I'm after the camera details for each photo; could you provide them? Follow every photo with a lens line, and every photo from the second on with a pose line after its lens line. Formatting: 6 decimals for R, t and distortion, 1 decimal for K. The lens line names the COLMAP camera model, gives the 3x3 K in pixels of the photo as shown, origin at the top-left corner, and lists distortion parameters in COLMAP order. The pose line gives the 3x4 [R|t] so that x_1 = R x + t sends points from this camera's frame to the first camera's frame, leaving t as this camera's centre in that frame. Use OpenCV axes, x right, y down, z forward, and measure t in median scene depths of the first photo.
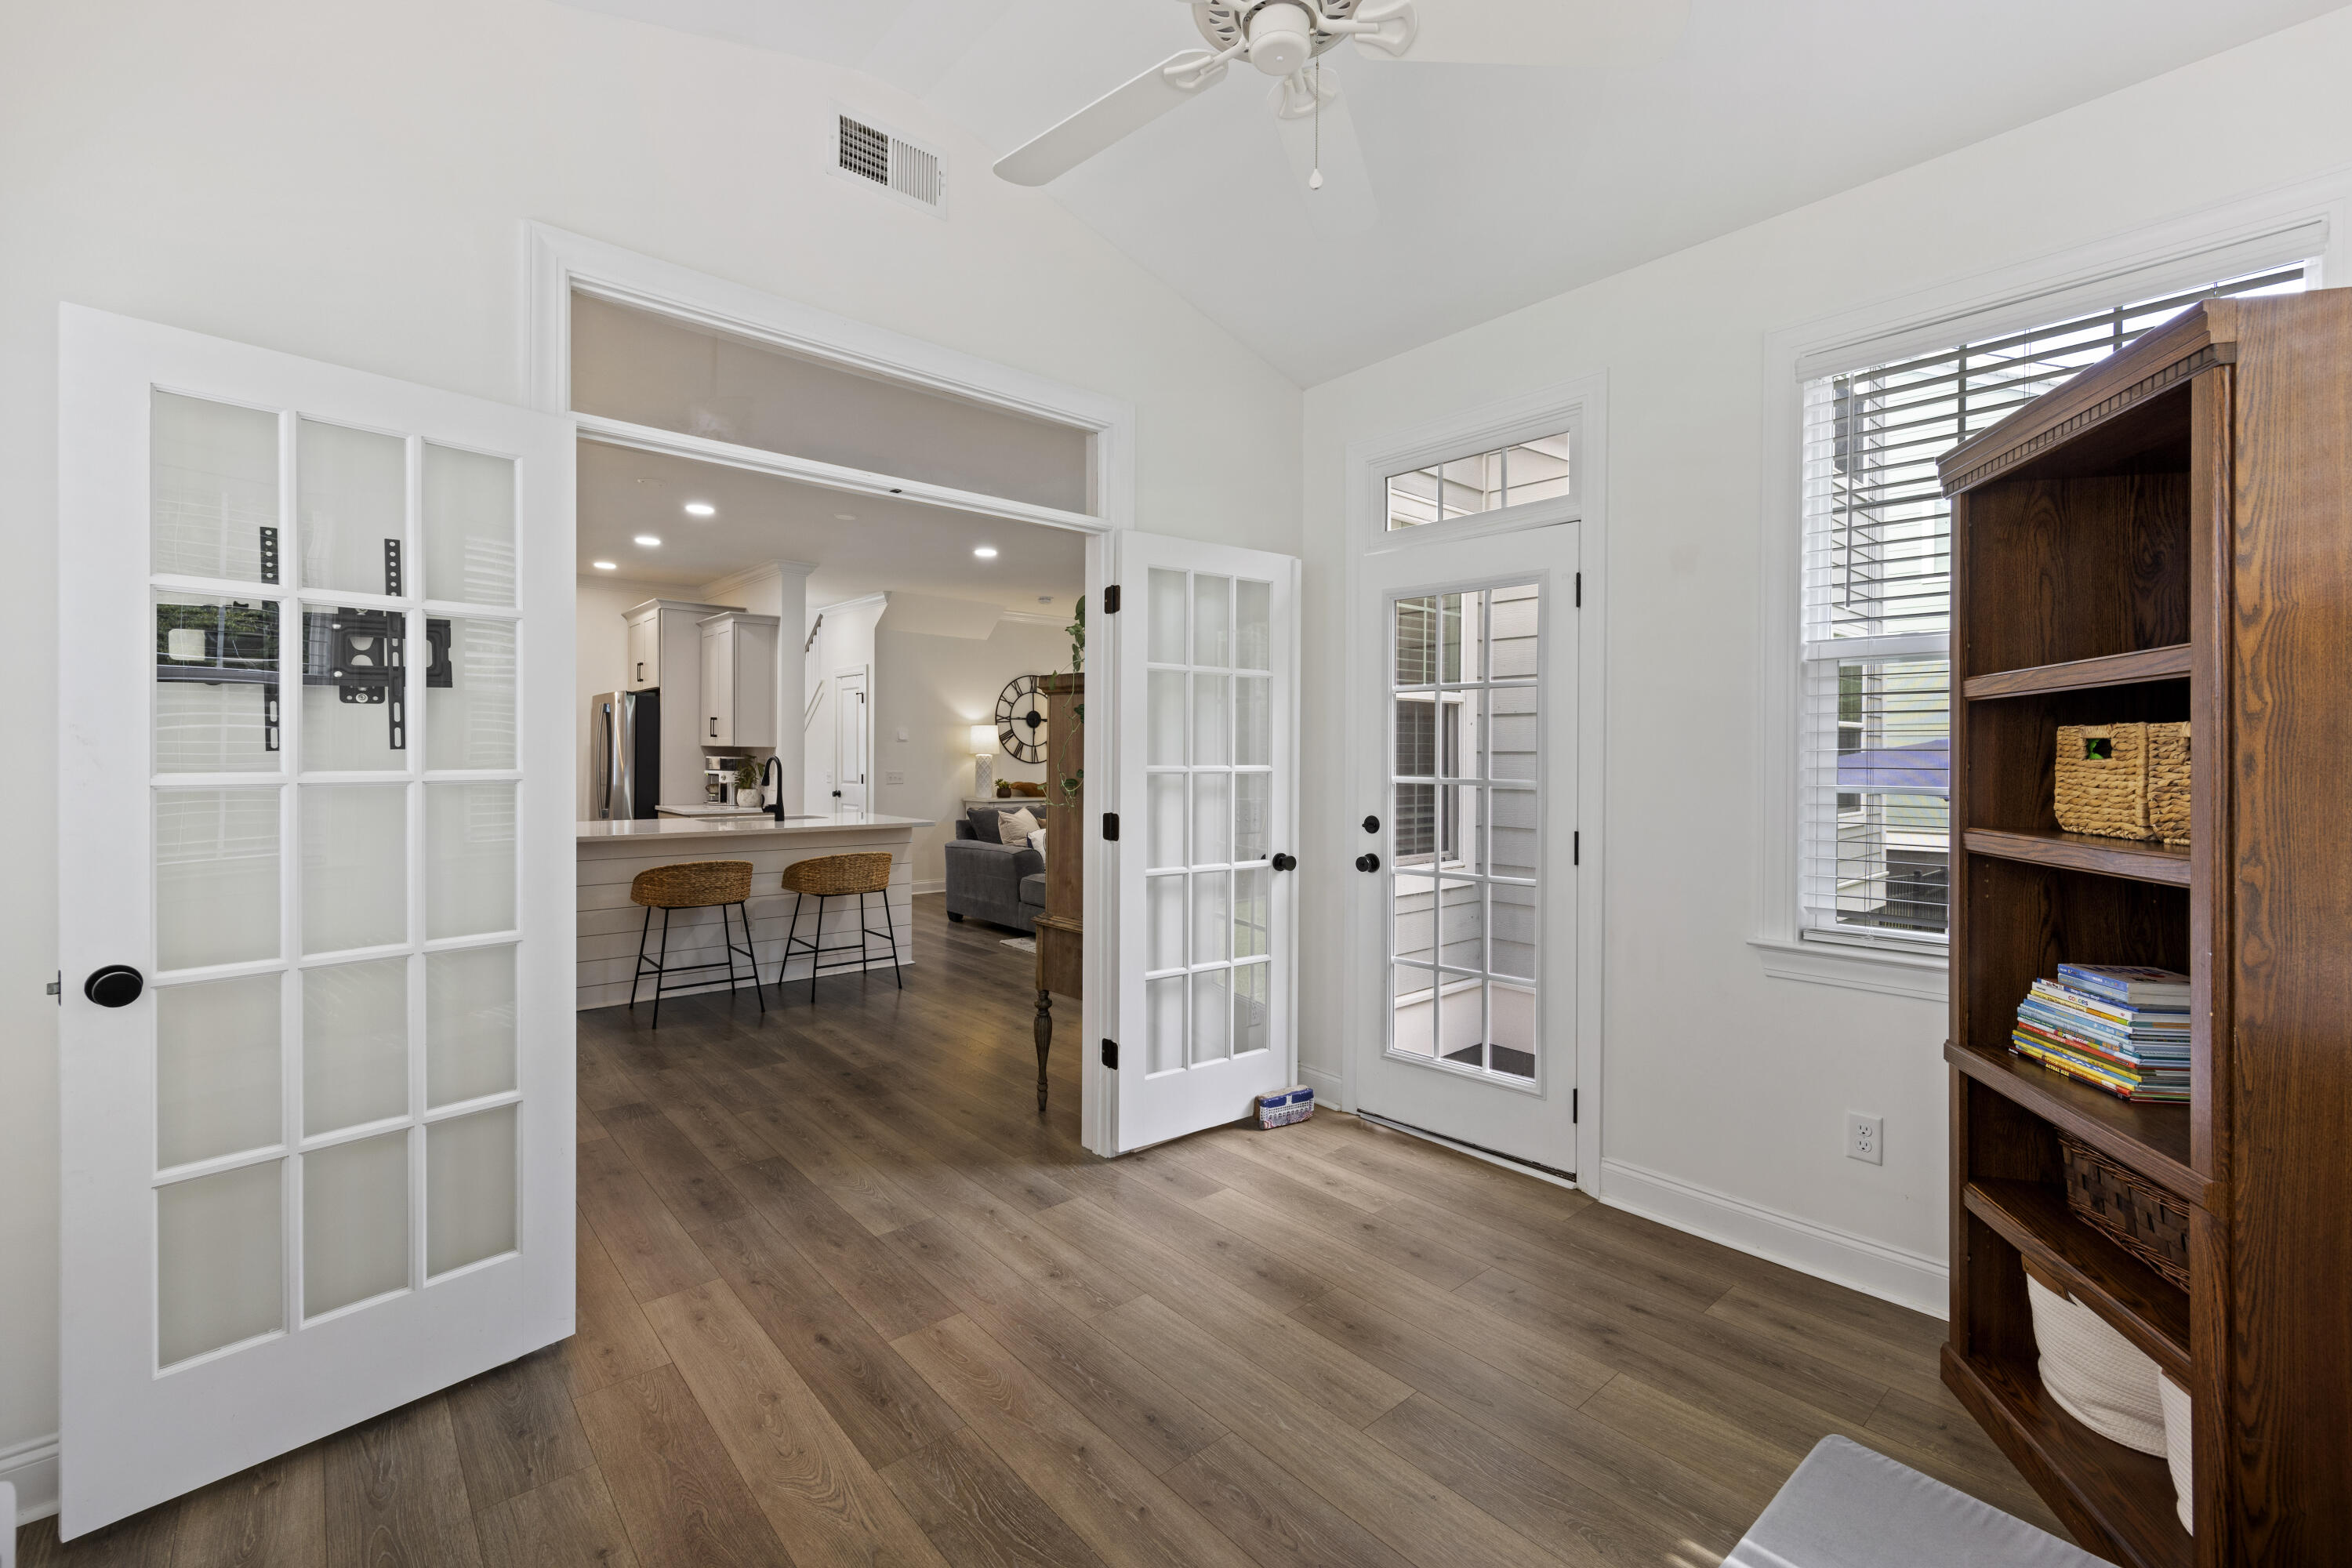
lens RADIAL K [[955.1, 0, 1179.7], [0, 955.1, 765.3], [0, 0, 1]] dist [-0.000416, -0.000059]
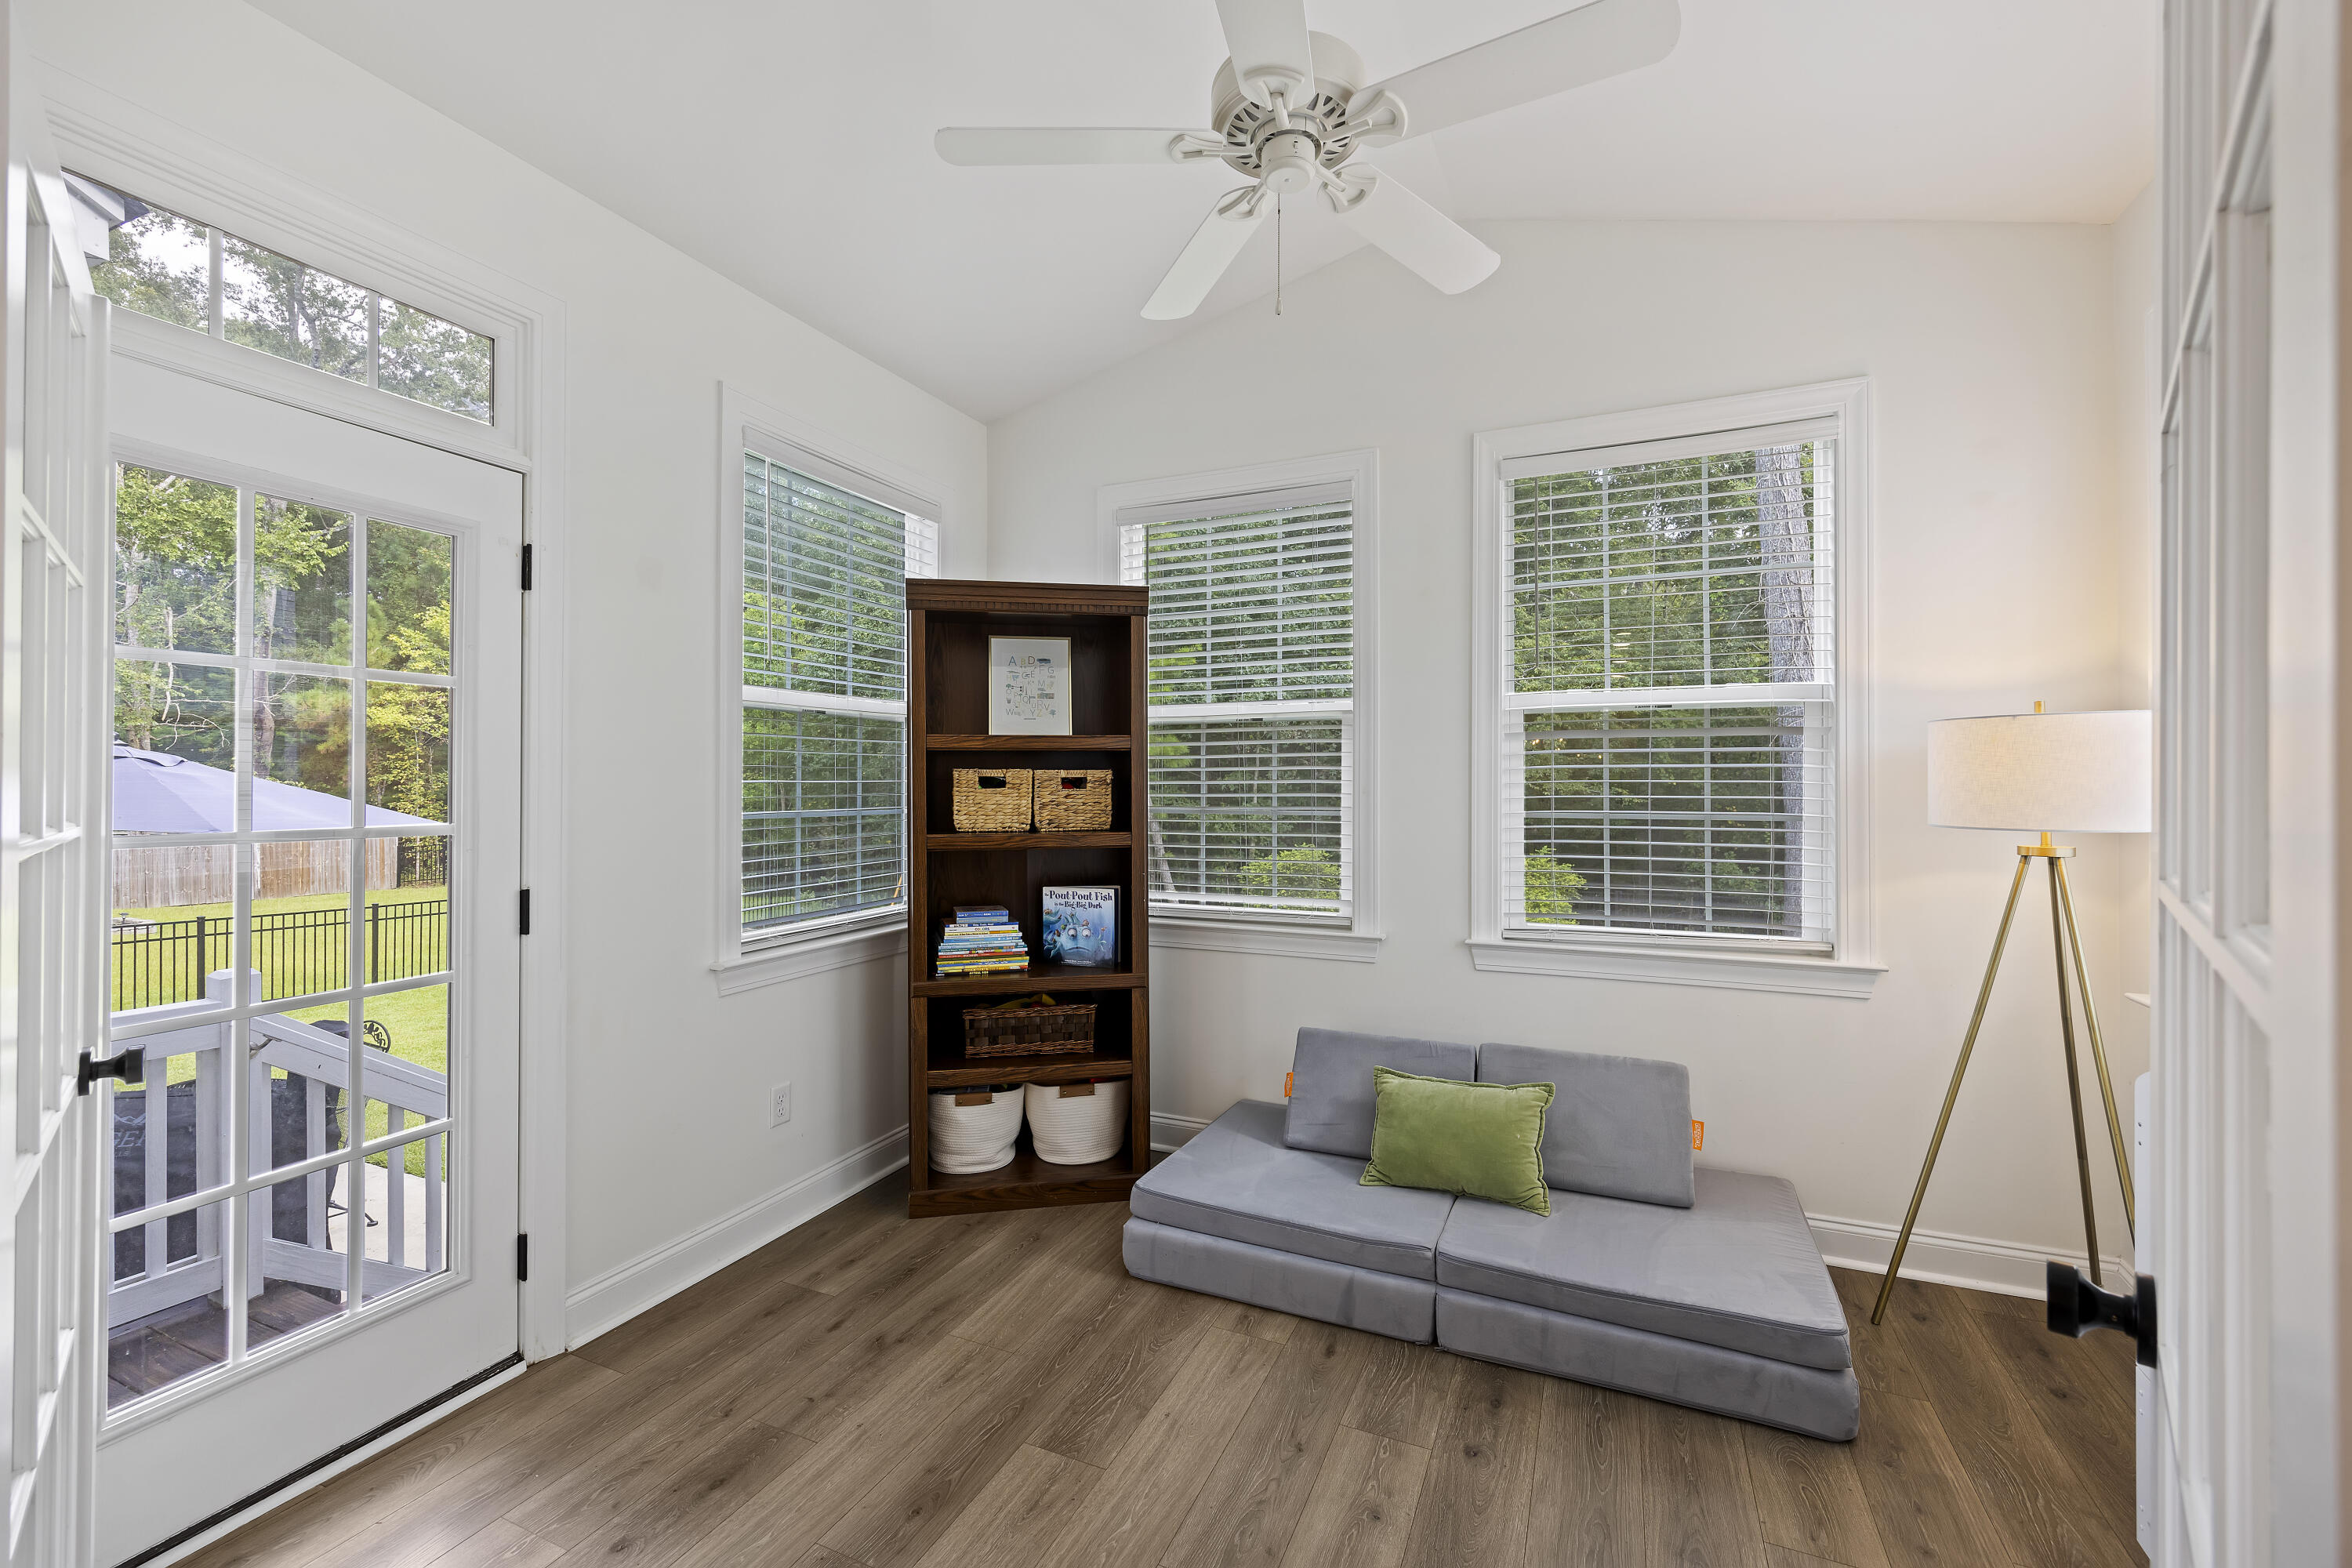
lens RADIAL K [[1027.1, 0, 1114.9], [0, 1027.1, 796.3], [0, 0, 1]] dist [-0.005462, -0.000201]
pose [[-0.426756, -0.001747, 0.904365, -0.683619], [-0.000450, 0.999998, 0.001720, 0.003393], [-0.904367, 0.000327, -0.426756, 1.291112]]
